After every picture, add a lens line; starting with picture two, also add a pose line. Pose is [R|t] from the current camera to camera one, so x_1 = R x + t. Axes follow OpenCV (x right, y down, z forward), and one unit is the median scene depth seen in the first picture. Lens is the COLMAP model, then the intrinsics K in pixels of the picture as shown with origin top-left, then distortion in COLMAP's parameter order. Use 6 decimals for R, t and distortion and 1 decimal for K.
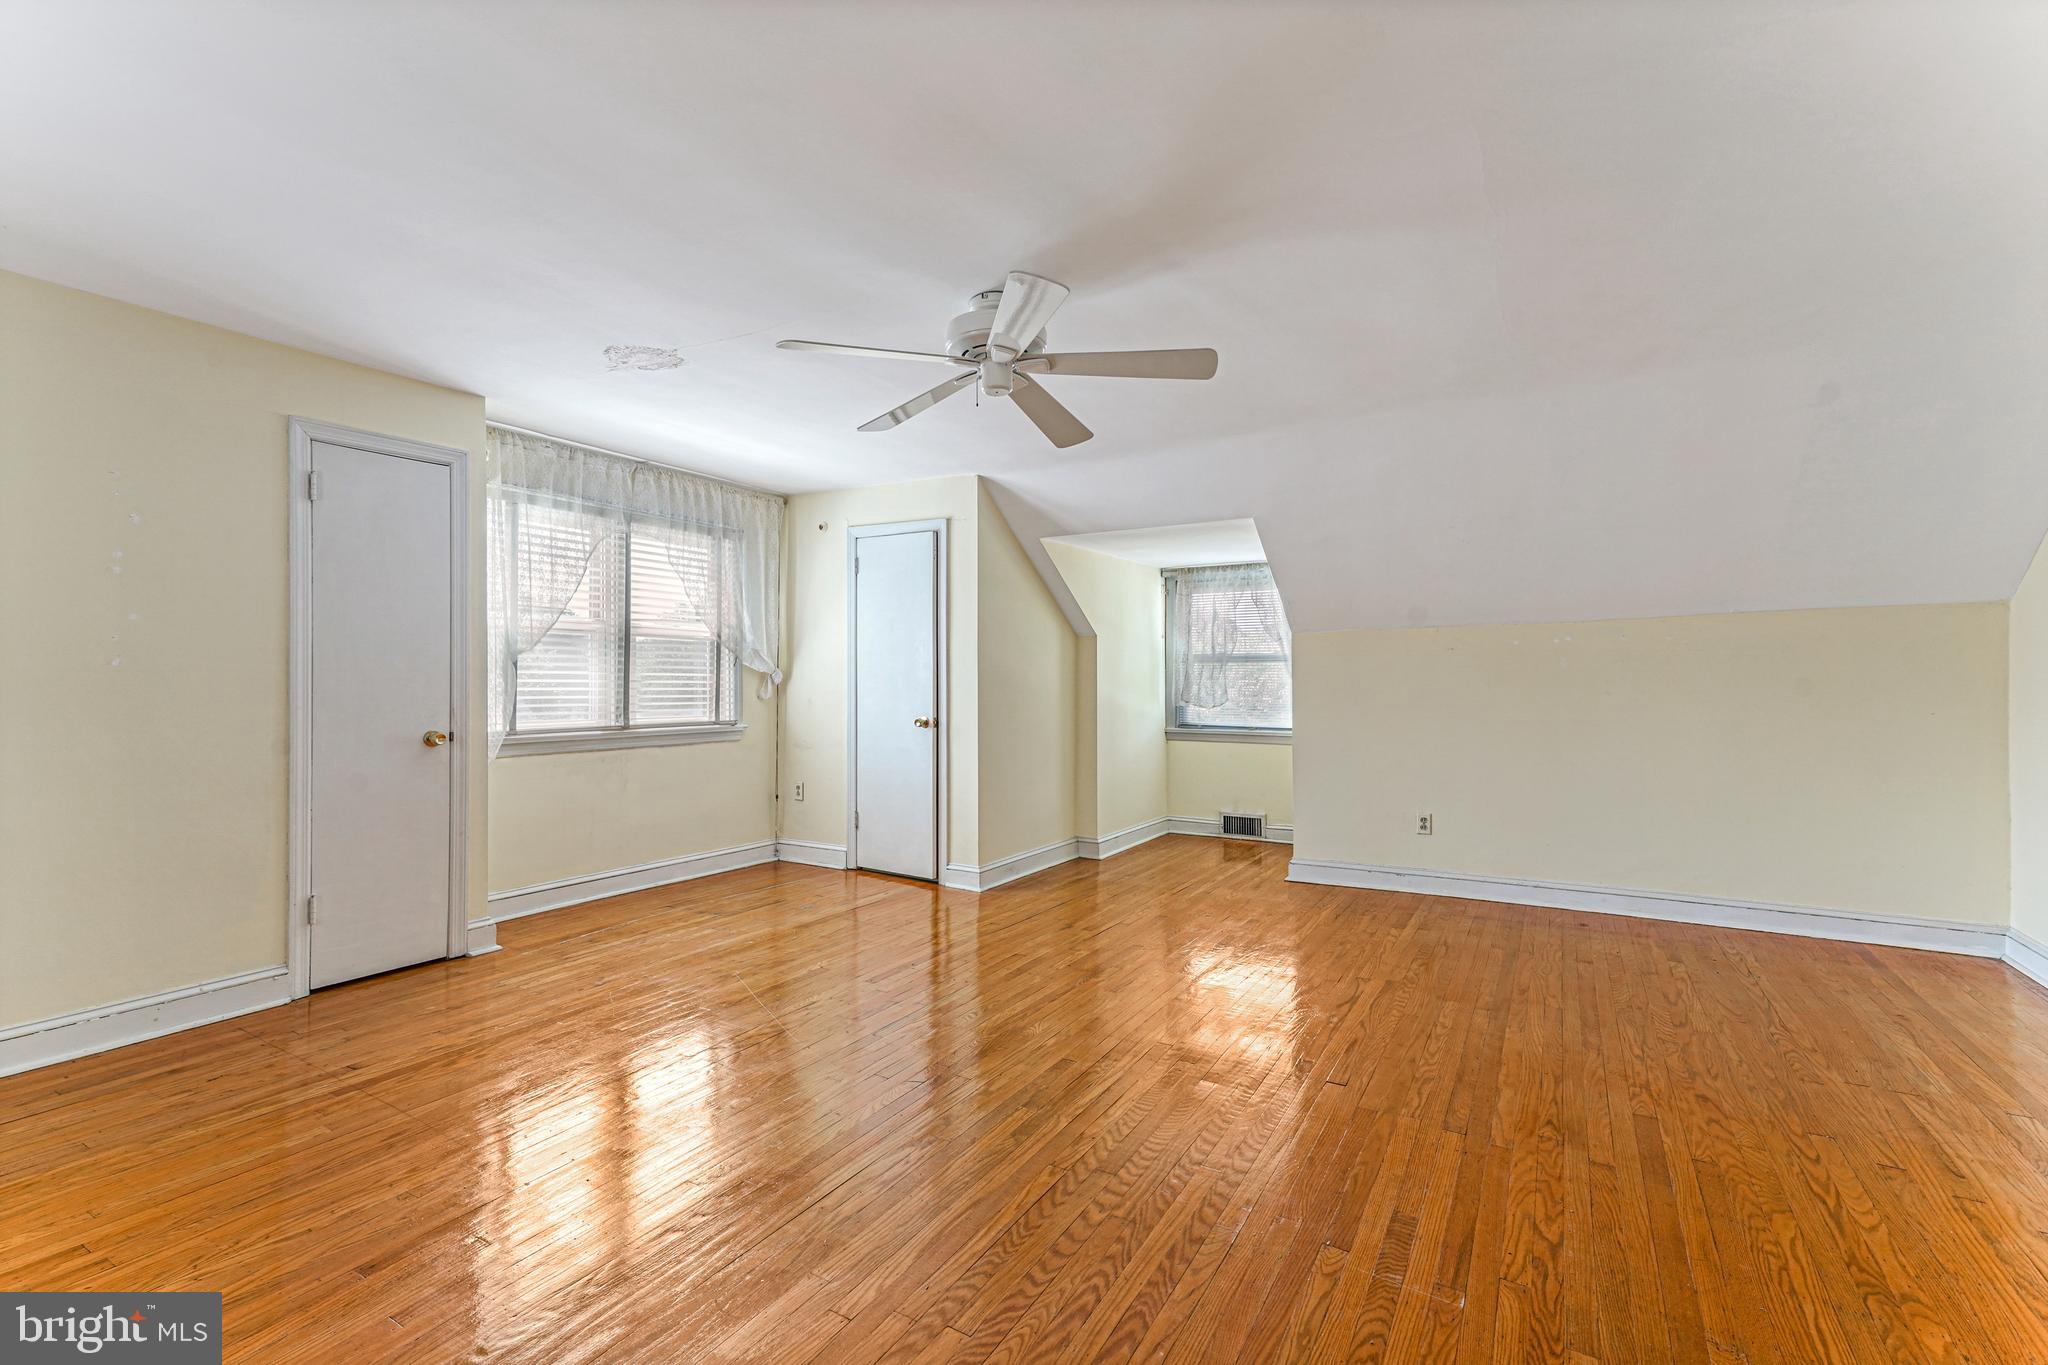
lens RADIAL K [[895.3, 0, 1018.5], [0, 895.3, 689.7], [0, 0, 1]] dist [0.001159, -0.000319]
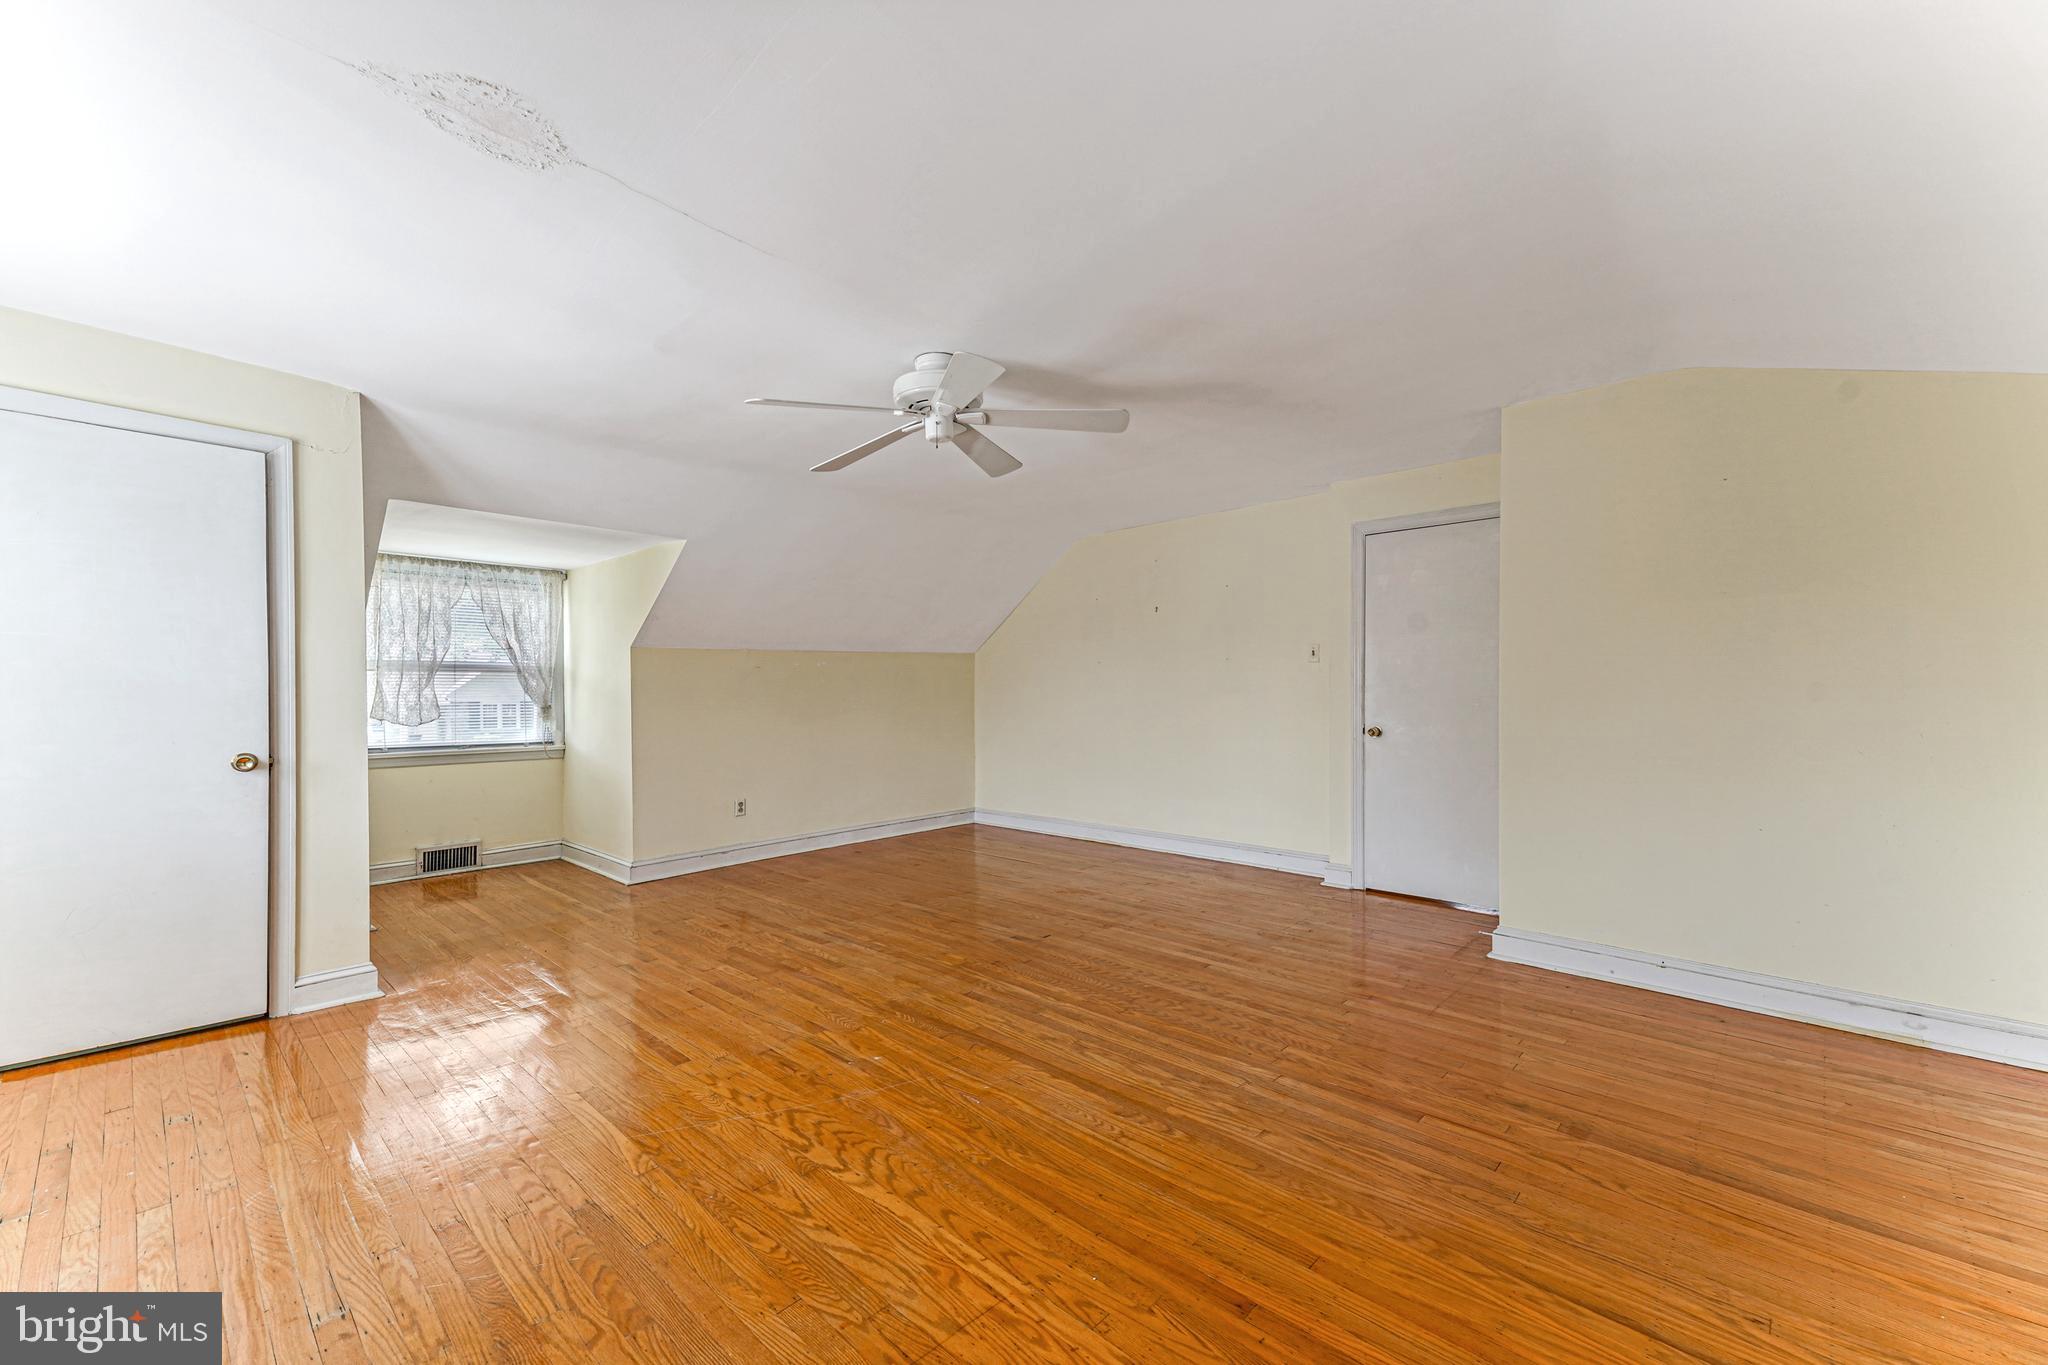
lens RADIAL K [[822.5, 0, 1023.4], [0, 822.5, 694.3], [0, 0, 1]] dist [0.037495, 0.000038]
pose [[0.203144, -0.002436, 0.979146, -0.784870], [0.011580, 0.999933, 0.000085, -0.003821], [-0.979080, 0.011321, 0.203159, 0.503726]]
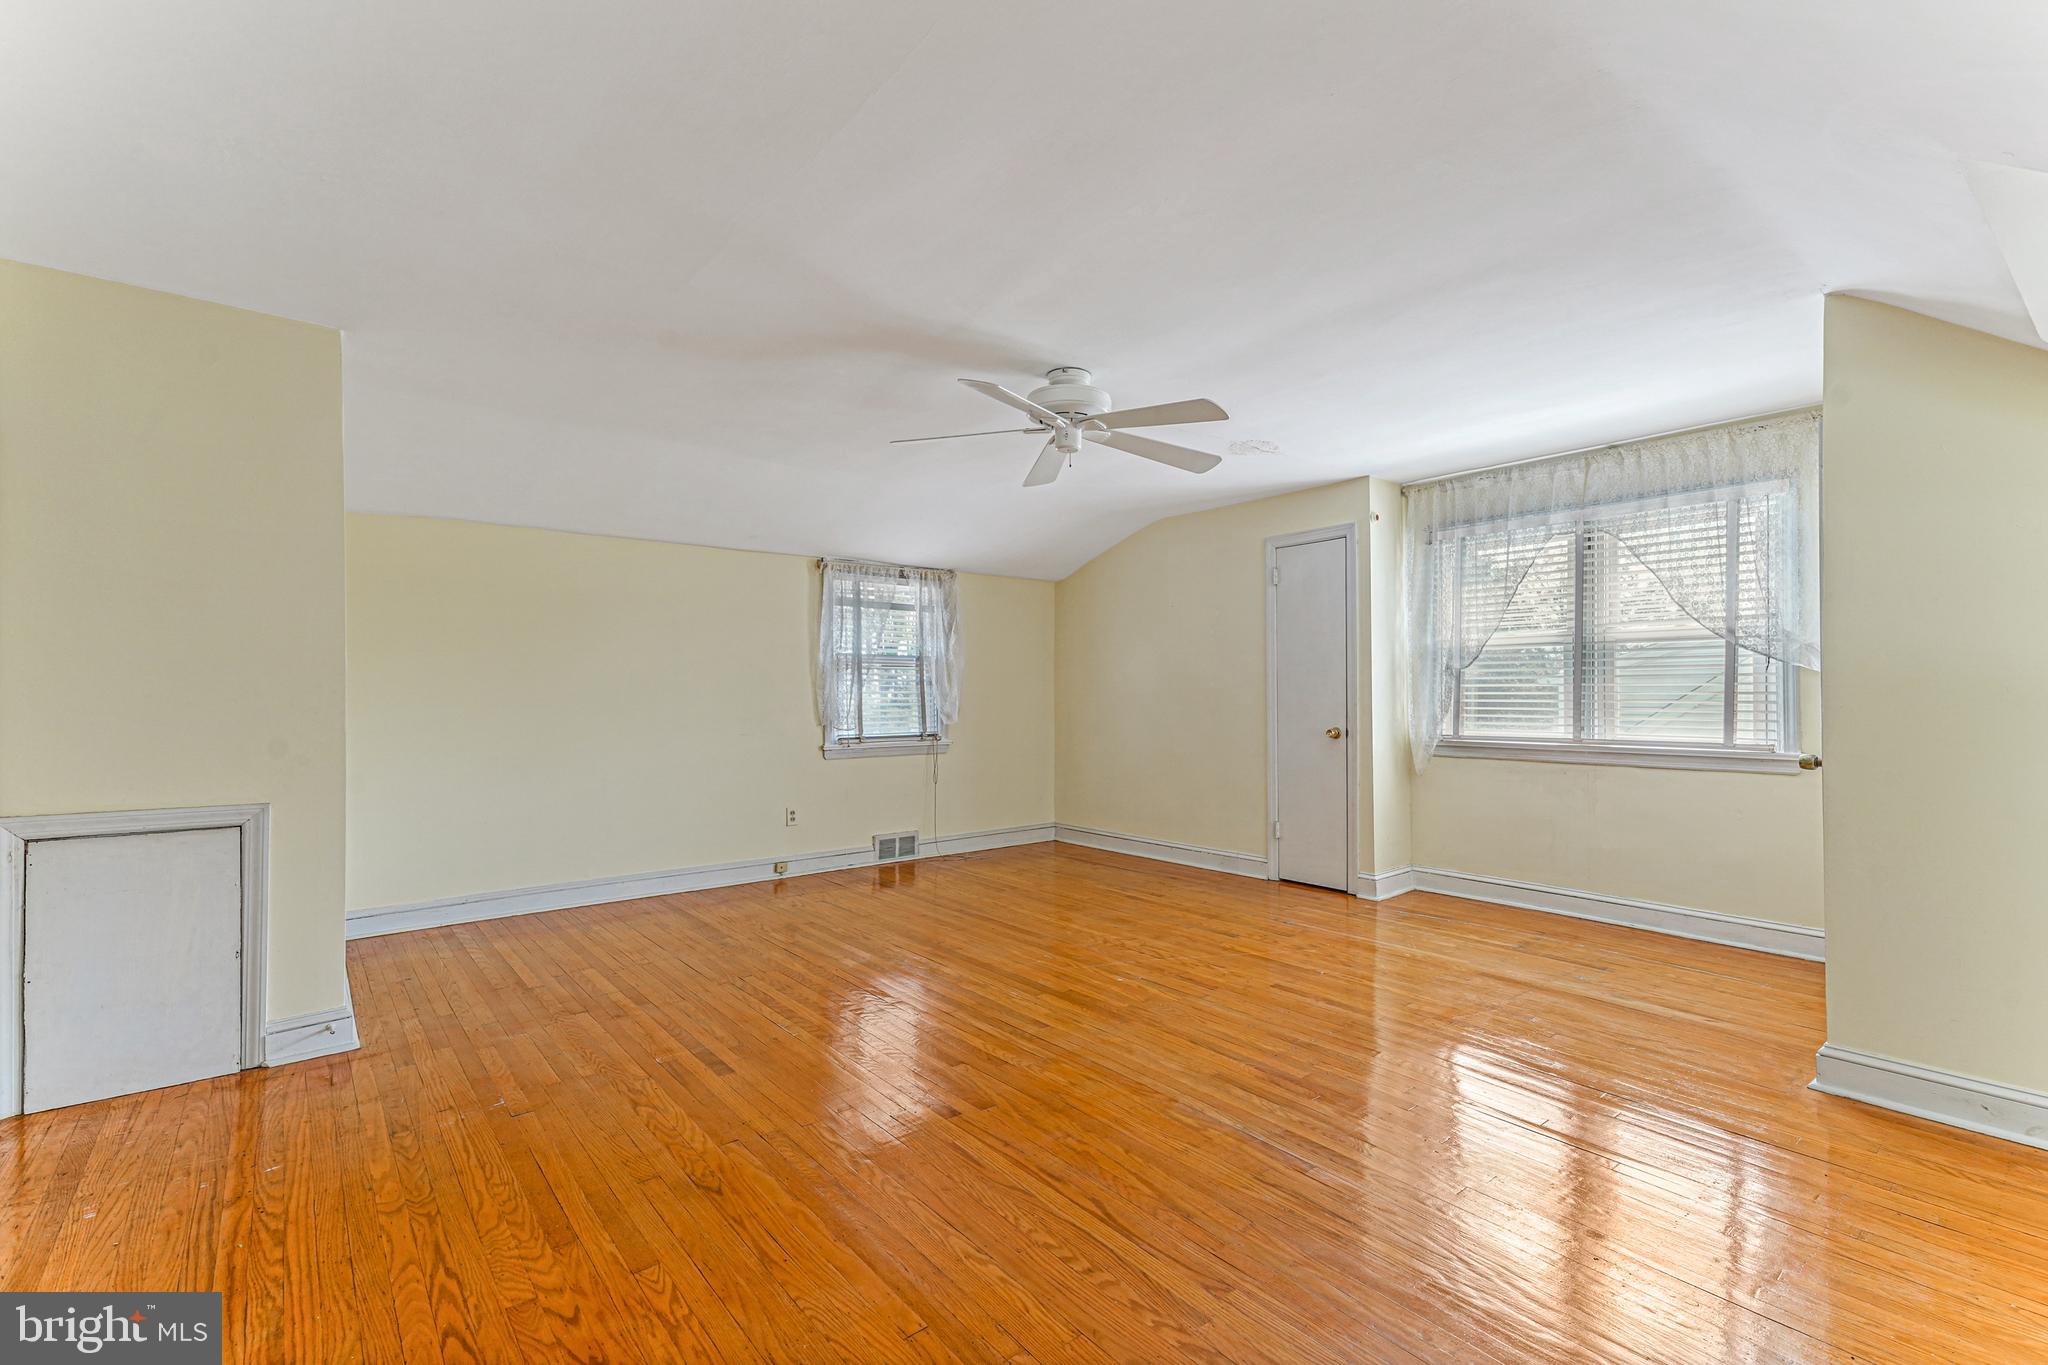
lens RADIAL K [[895.3, 0, 1018.5], [0, 895.3, 689.7], [0, 0, 1]] dist [0.001159, -0.000319]
pose [[-0.334718, -0.001772, -0.942317, 0.841116], [-0.004085, 0.999992, -0.000430, -0.010842], [0.942310, 0.003706, -0.334722, 0.994542]]
